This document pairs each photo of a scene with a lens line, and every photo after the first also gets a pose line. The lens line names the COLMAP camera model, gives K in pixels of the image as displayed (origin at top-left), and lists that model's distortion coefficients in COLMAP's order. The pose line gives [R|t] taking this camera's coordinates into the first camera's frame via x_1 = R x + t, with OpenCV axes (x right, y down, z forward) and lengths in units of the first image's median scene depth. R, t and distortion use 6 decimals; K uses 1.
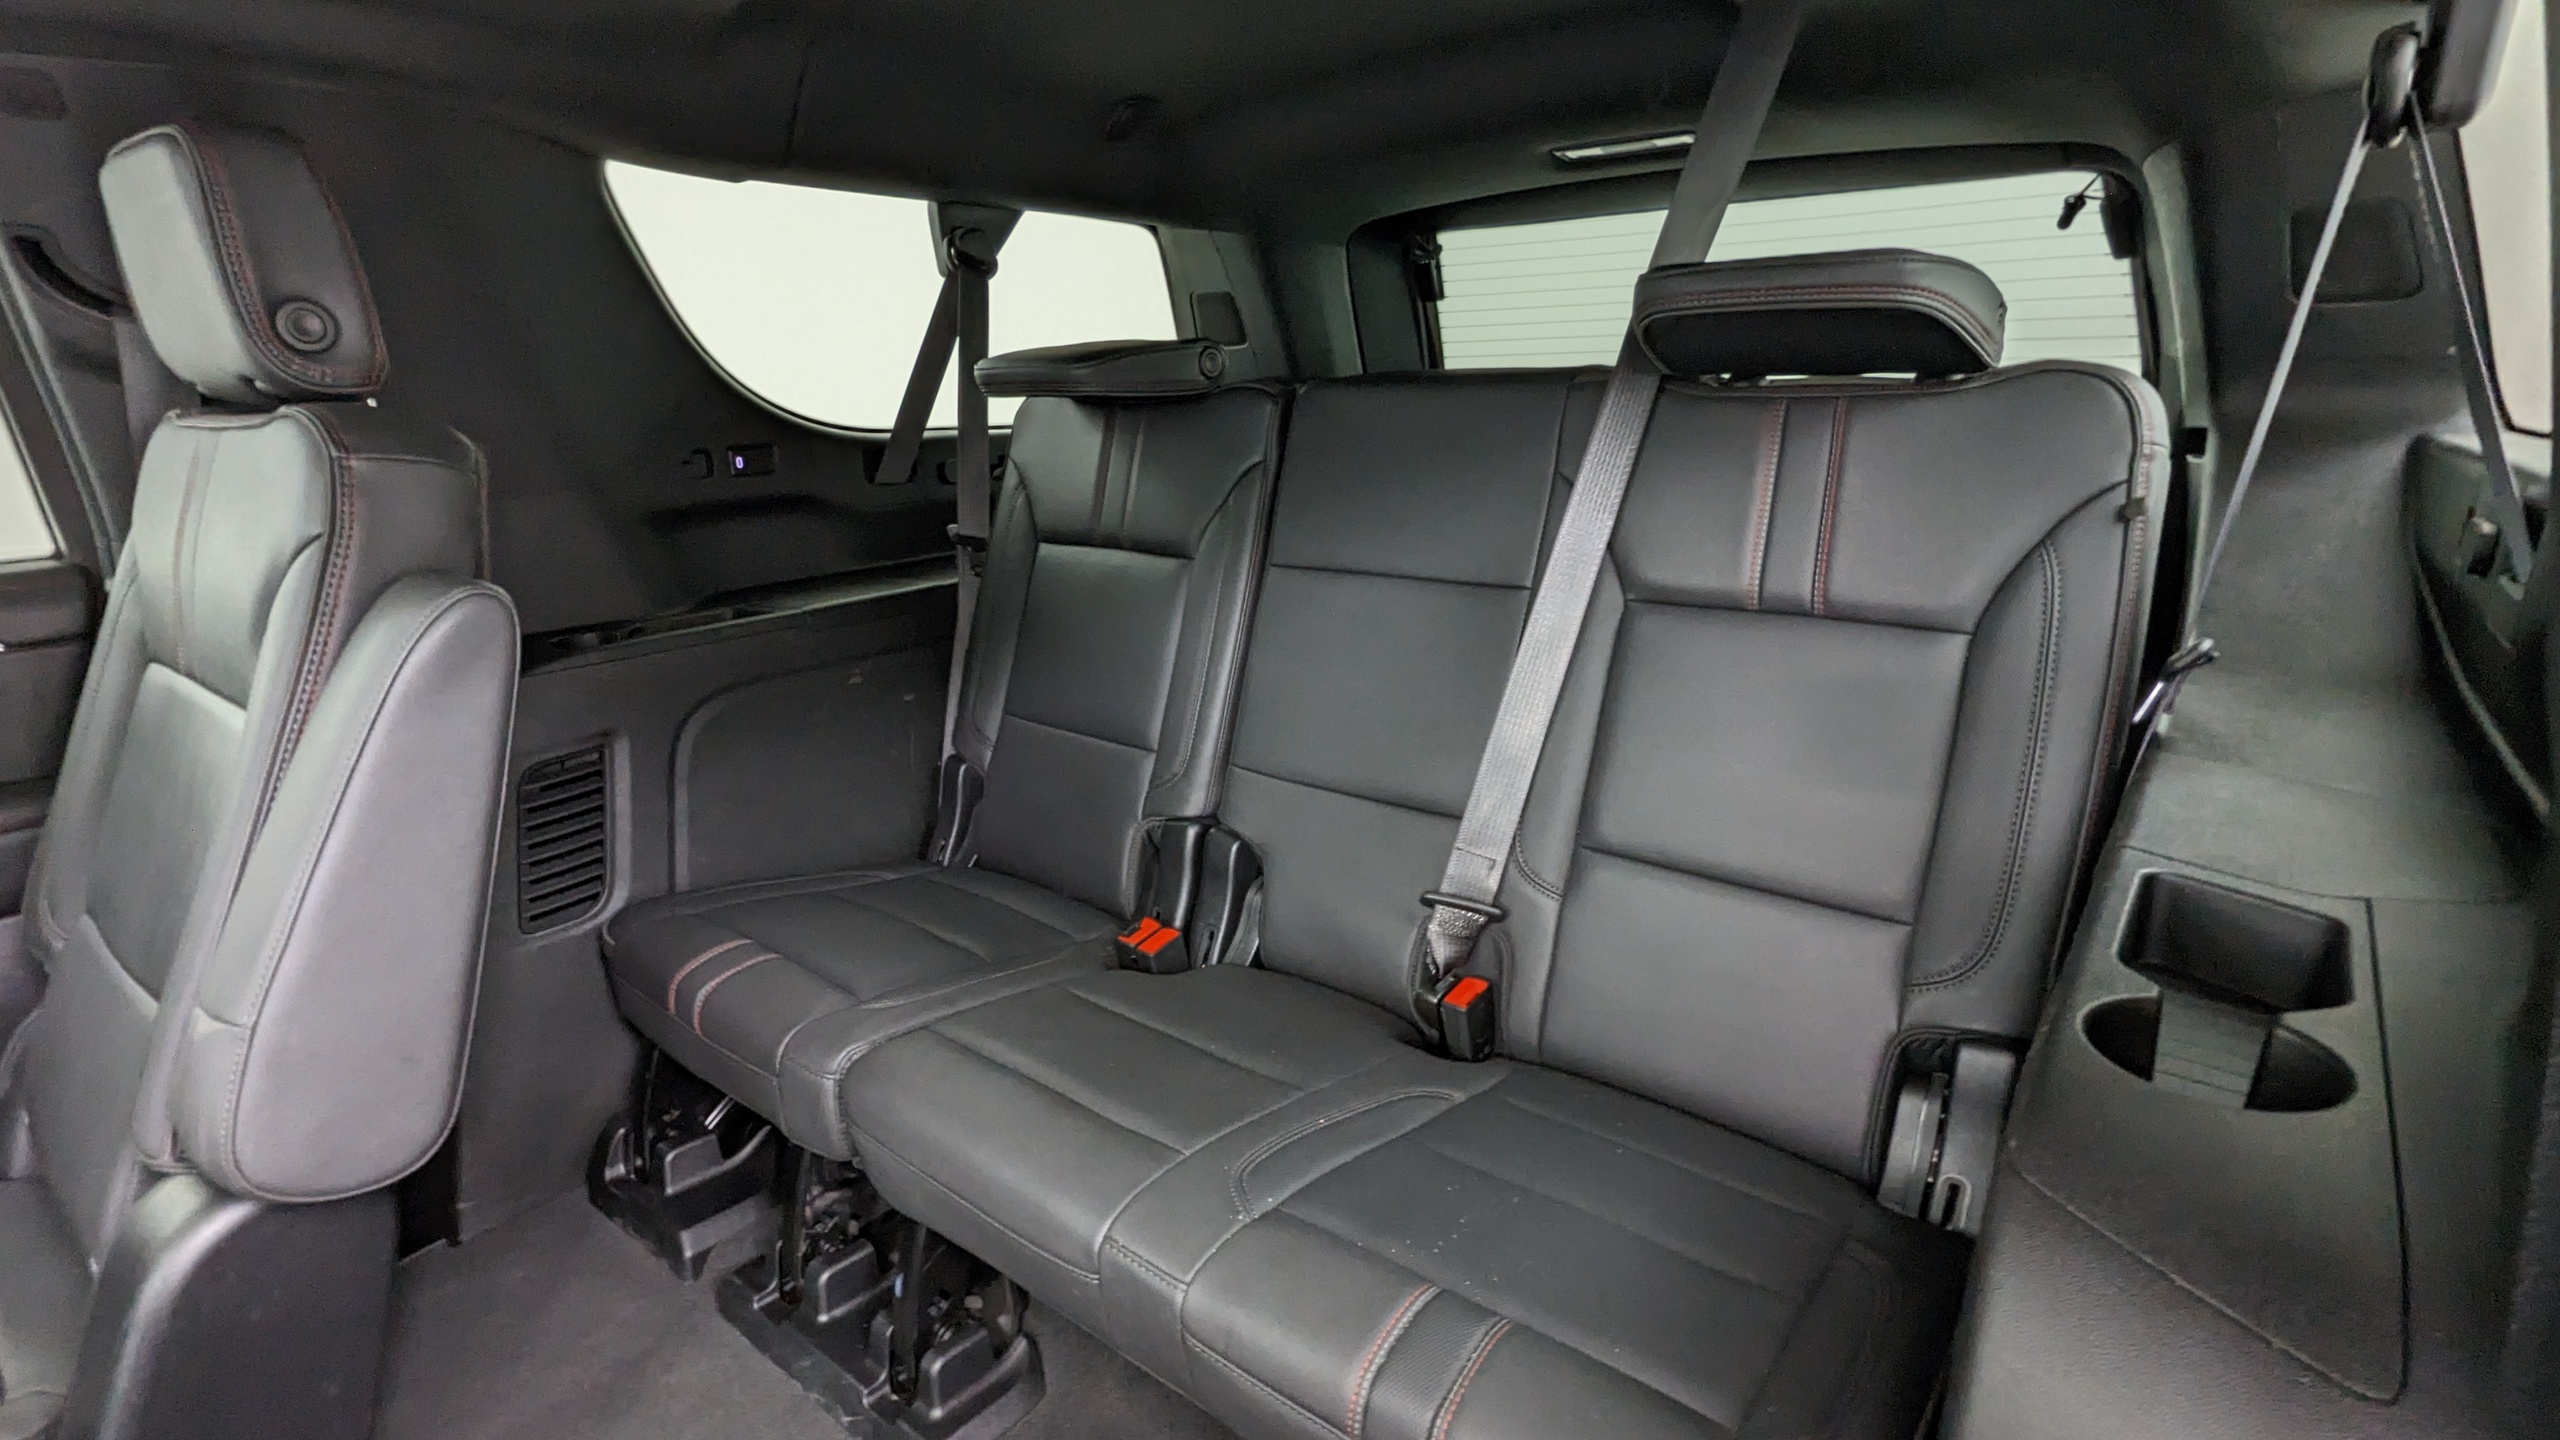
lens RADIAL K [[1218.7, 0, 1269.6], [0, 1218.7, 724.9], [0, 0, 1]] dist [-0.006184, -0.000310]
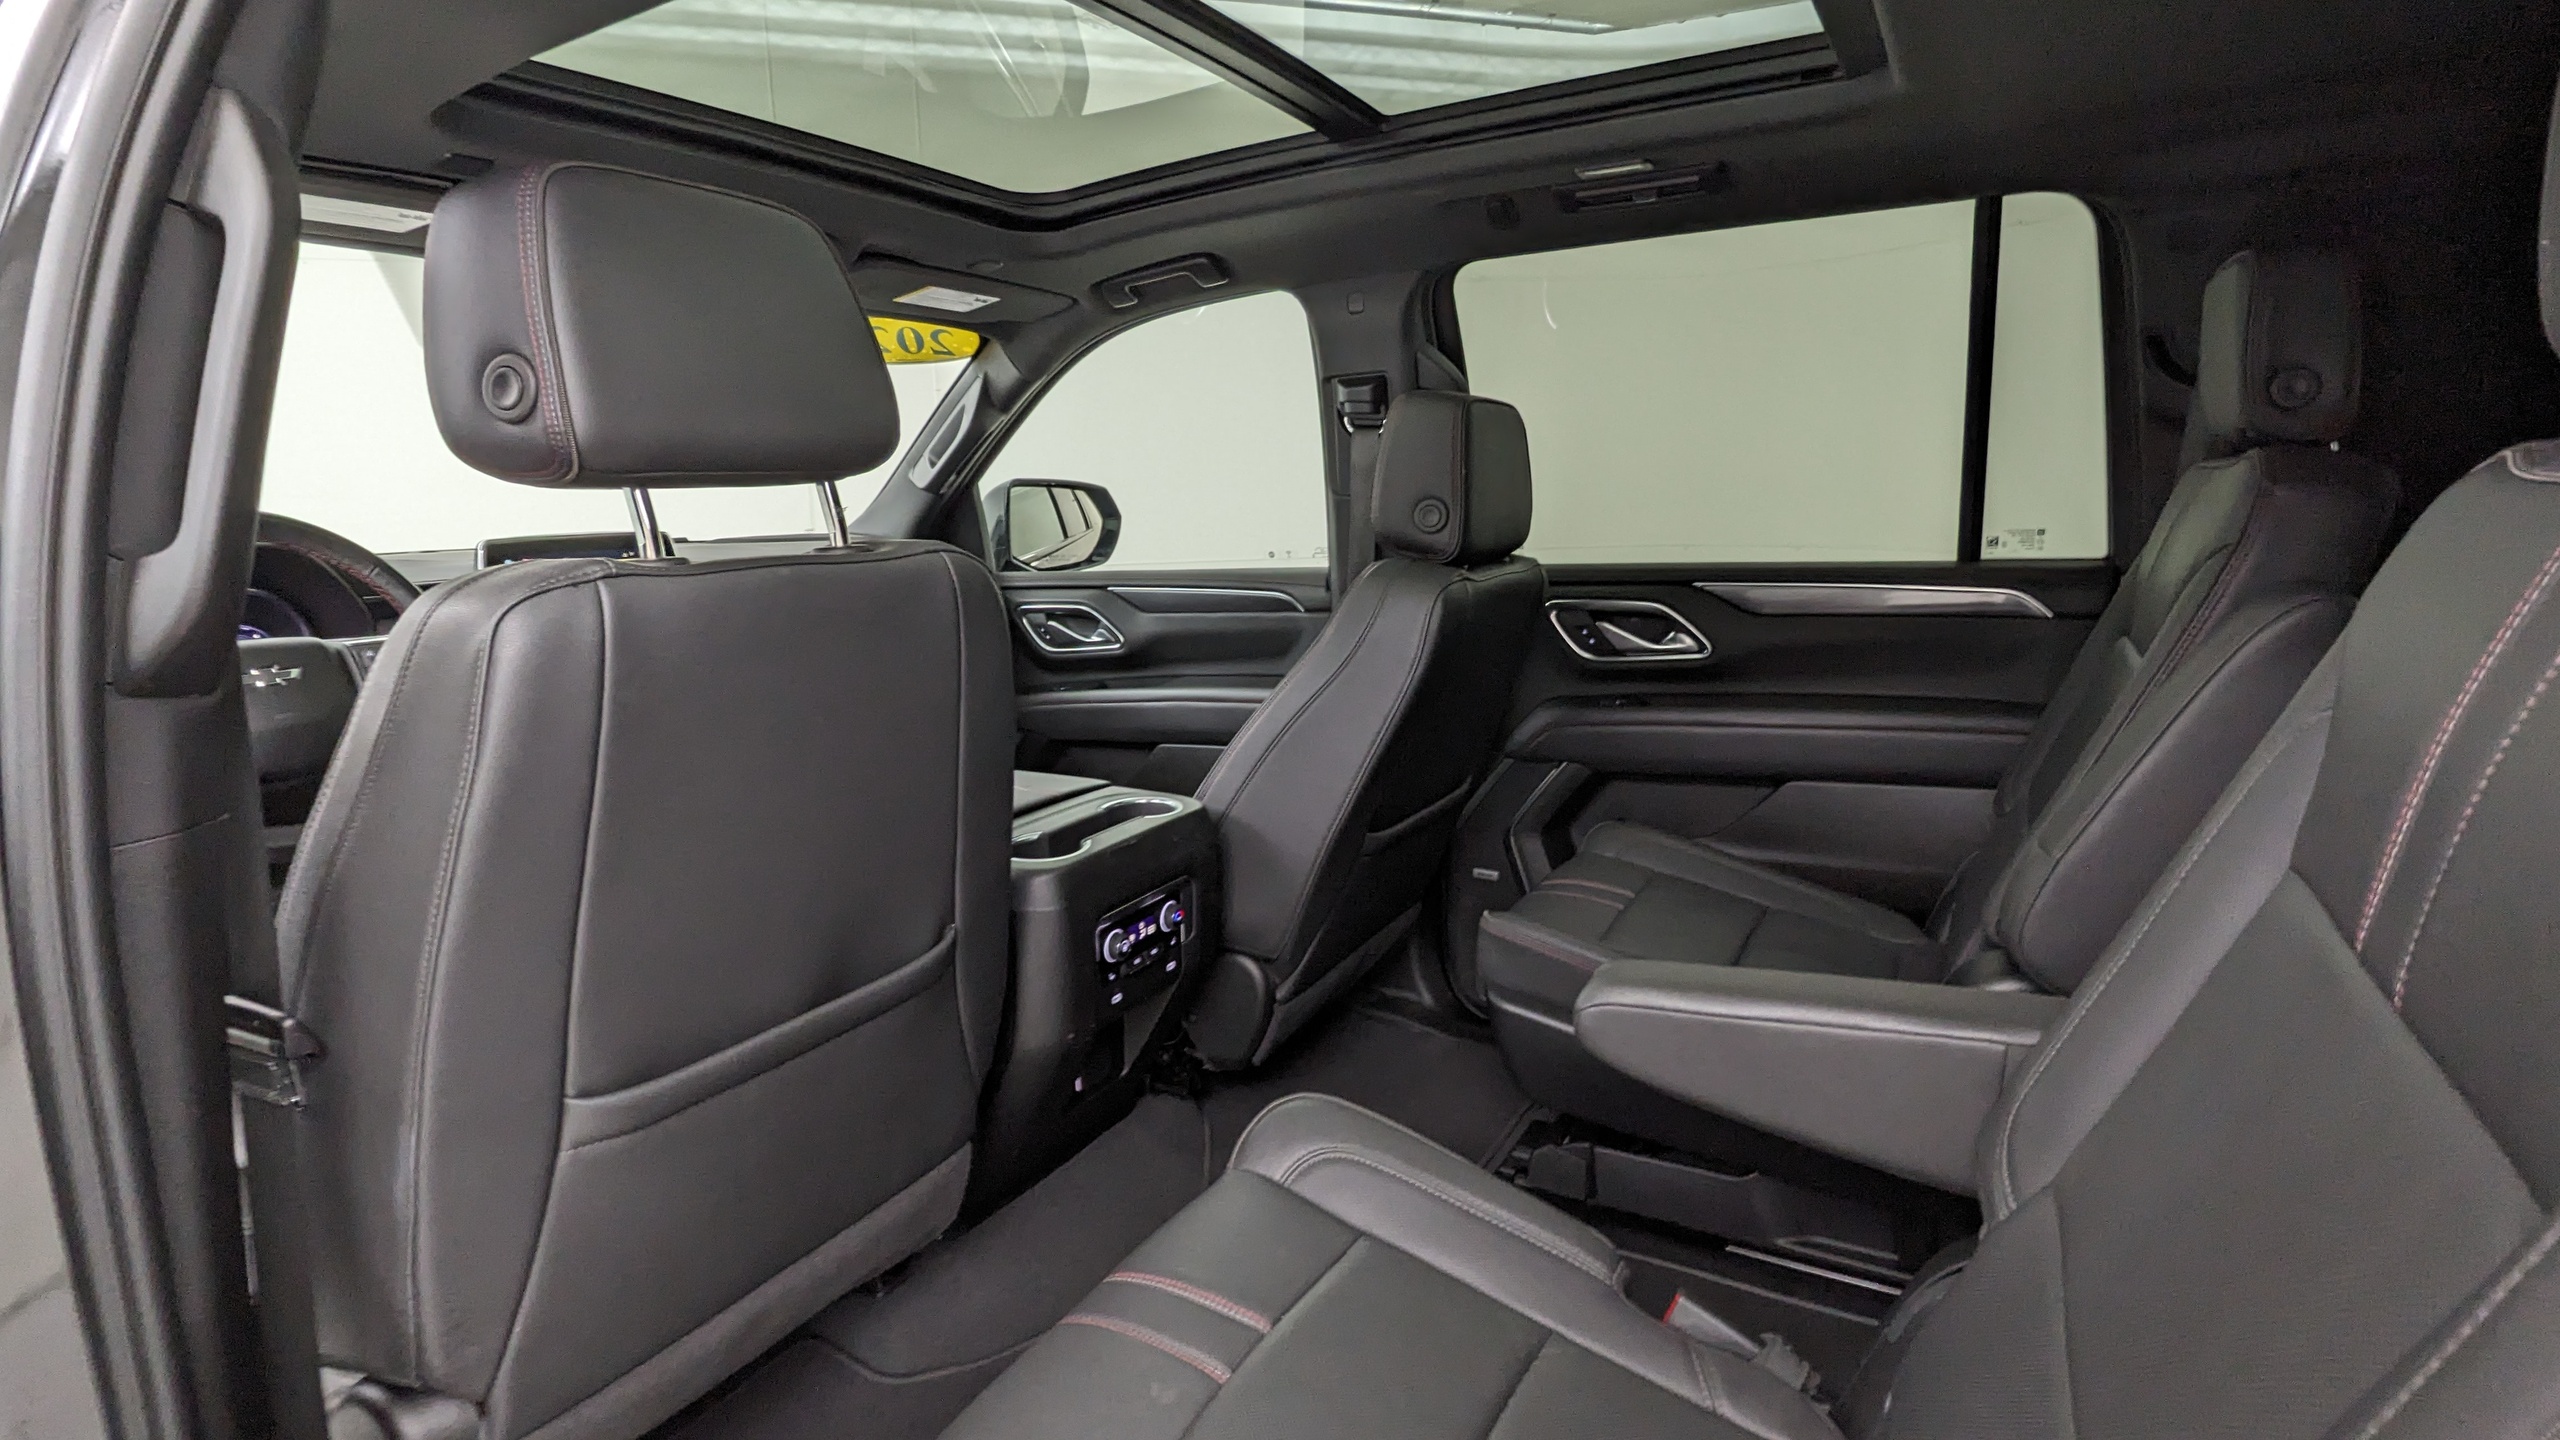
lens RADIAL K [[1218.7, 0, 1282.4], [0, 1218.7, 734.7], [0, 0, 1]] dist [-0.006184, -0.000310]
pose [[0.146257, 0.211626, -0.966345, 0.348925], [-0.244095, 0.954365, 0.172059, 0.060292], [0.958659, 0.210716, 0.191240, -0.190447]]
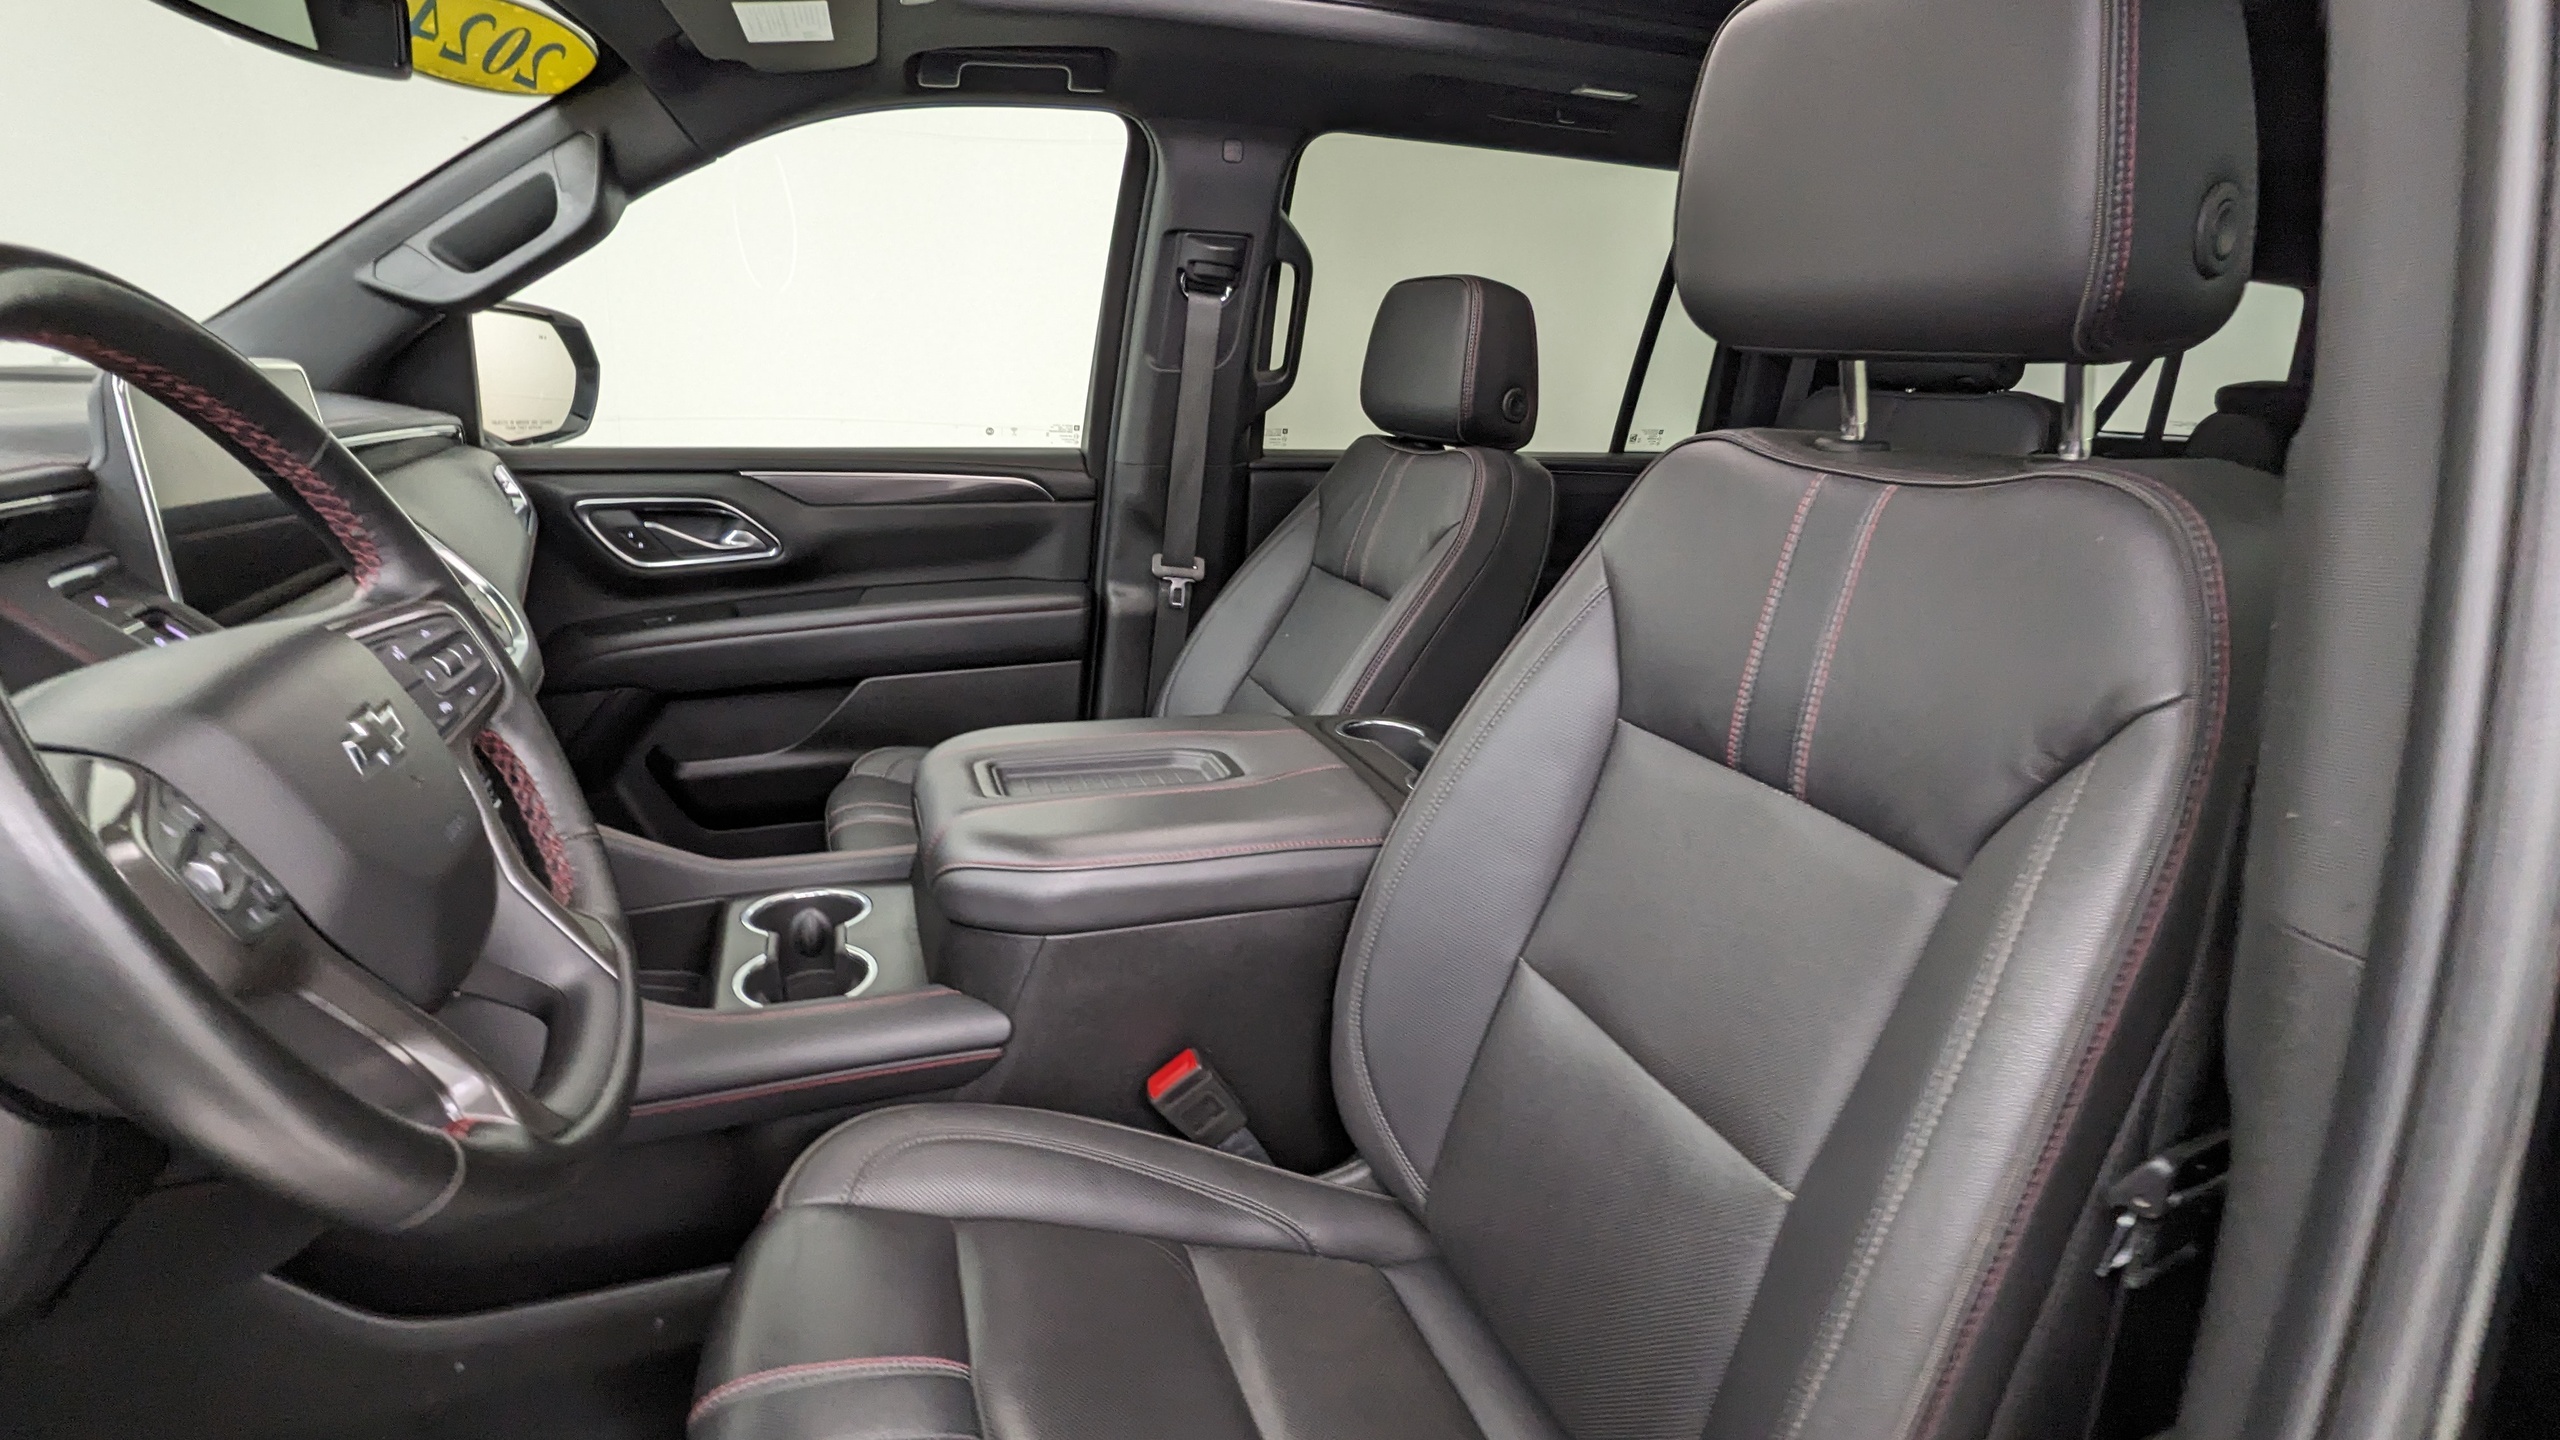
lens RADIAL K [[1218.7, 0, 1262.5], [0, 1218.7, 694.3], [0, 0, 1]] dist [-0.006184, -0.000310]
pose [[0.850143, 0.187867, -0.491898, -0.693736], [-0.201579, 0.979138, 0.025567, 0.441738], [0.486439, 0.077421, 0.870277, -1.370211]]
